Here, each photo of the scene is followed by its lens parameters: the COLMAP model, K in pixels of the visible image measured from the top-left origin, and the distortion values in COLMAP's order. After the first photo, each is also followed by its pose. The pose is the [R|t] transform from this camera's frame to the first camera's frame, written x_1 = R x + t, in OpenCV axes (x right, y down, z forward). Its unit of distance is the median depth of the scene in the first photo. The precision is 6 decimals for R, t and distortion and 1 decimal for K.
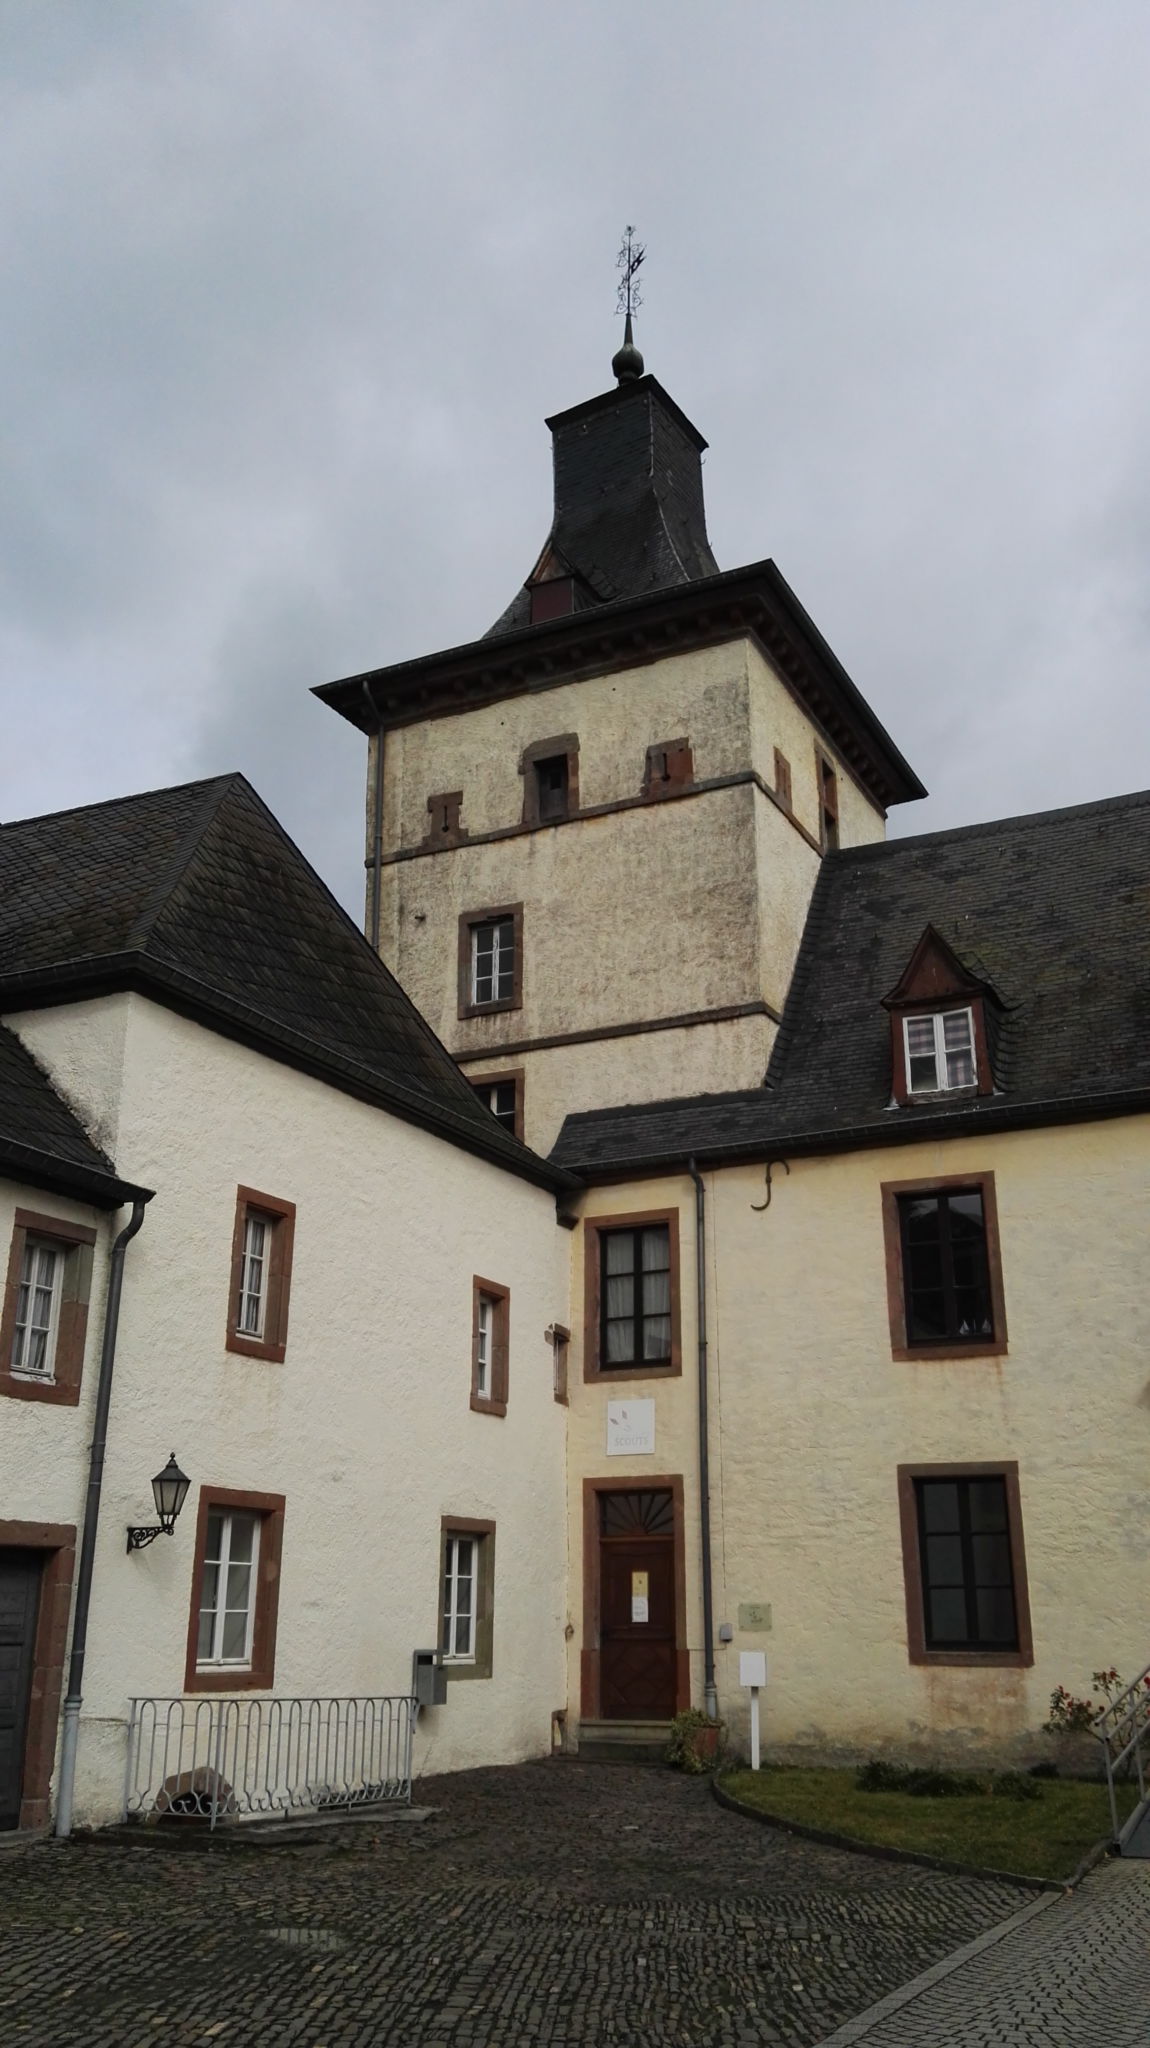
lens RADIAL K [[1740.4, 0, 582.6], [0, 1740.4, 1077.0], [0, 0, 1]] dist [0.138398, -0.306376]
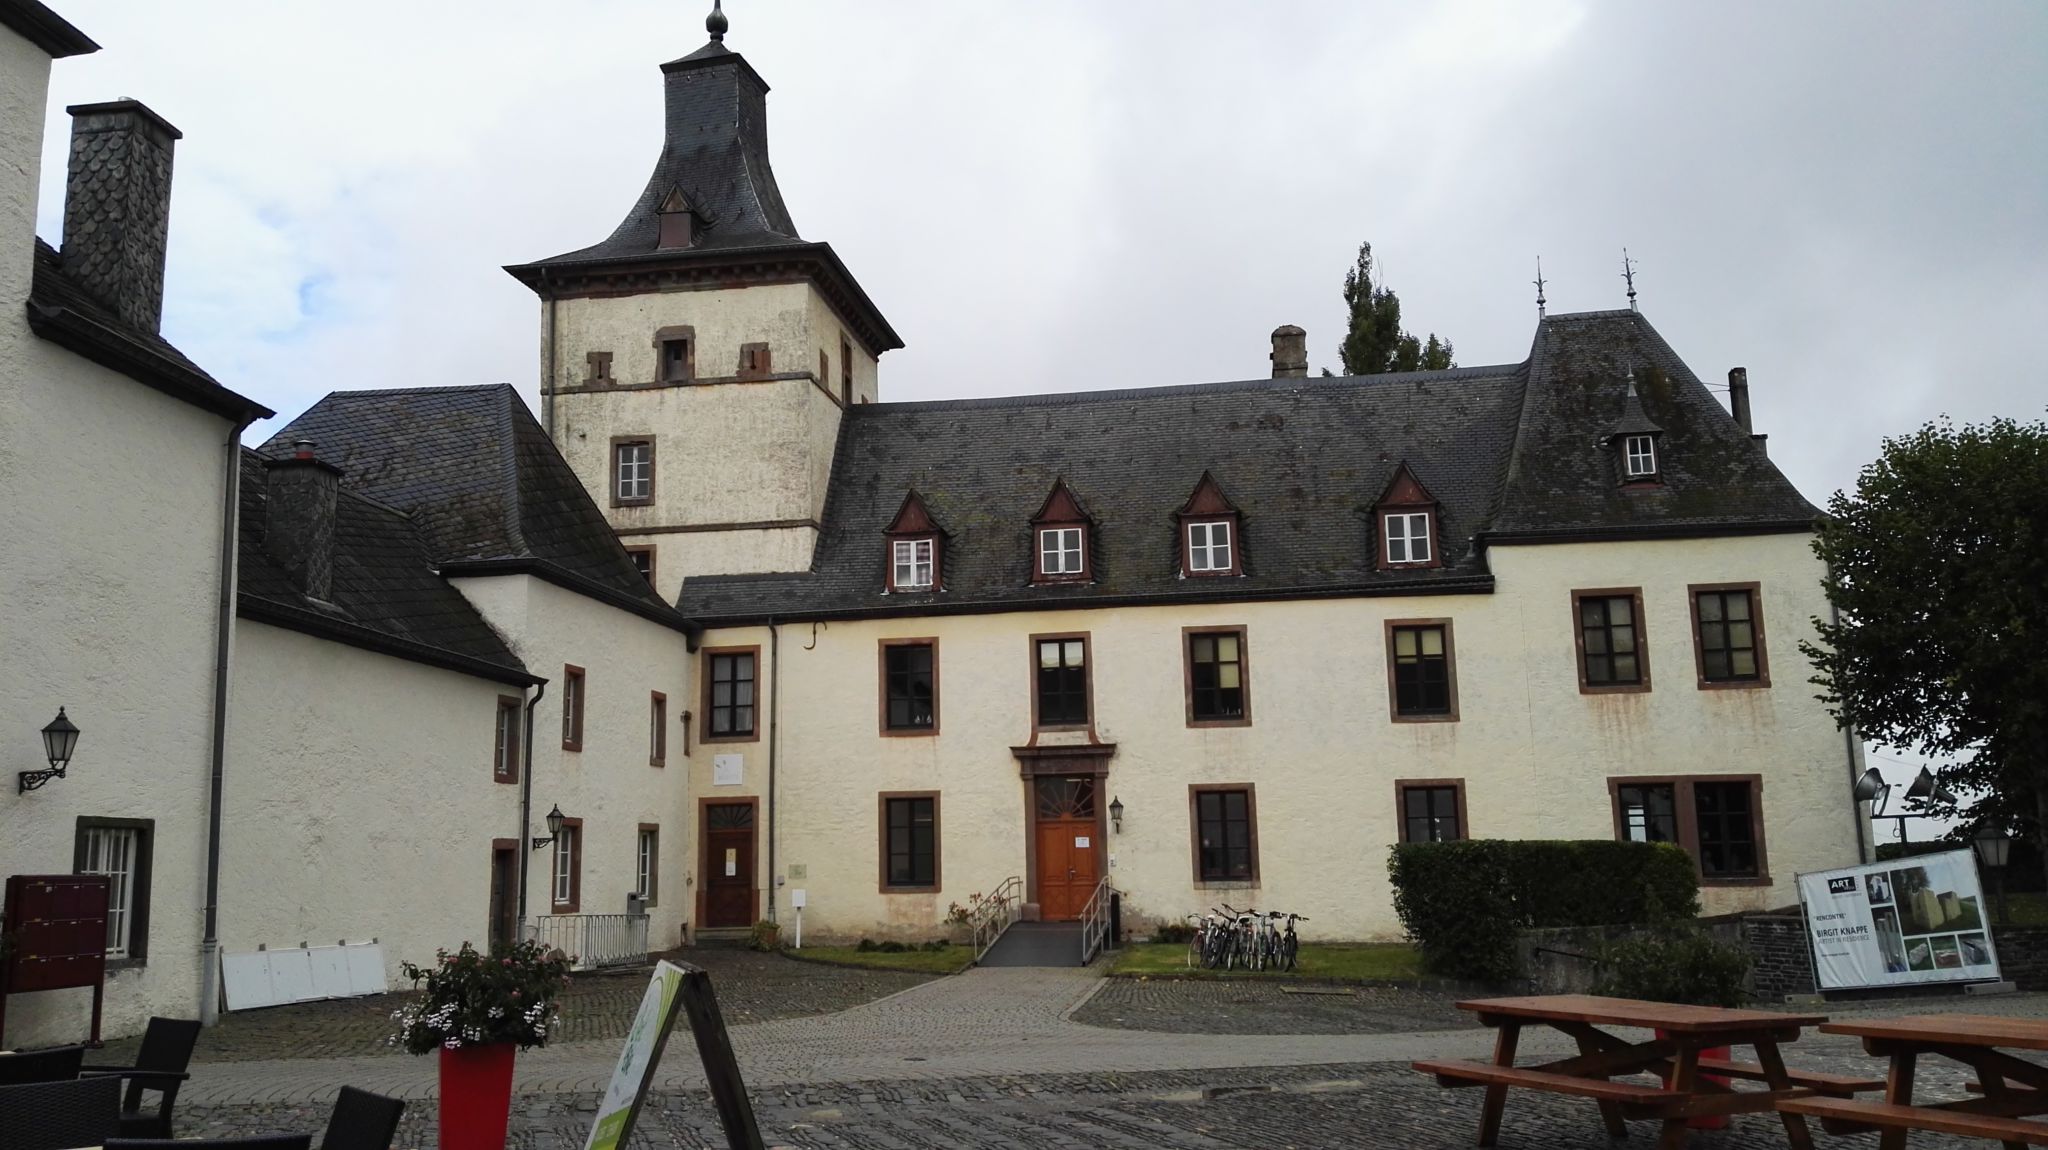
lens RADIAL K [[1740.4, 0, 1024.0], [0, 1740.4, 575.0], [0, 0, 1]] dist [0.138398, -0.306376]
pose [[0.954495, 0.032478, 0.296453, -0.194923], [-0.072219, 0.989637, 0.124105, -0.210046], [-0.289350, -0.139867, 0.946950, -0.652463]]
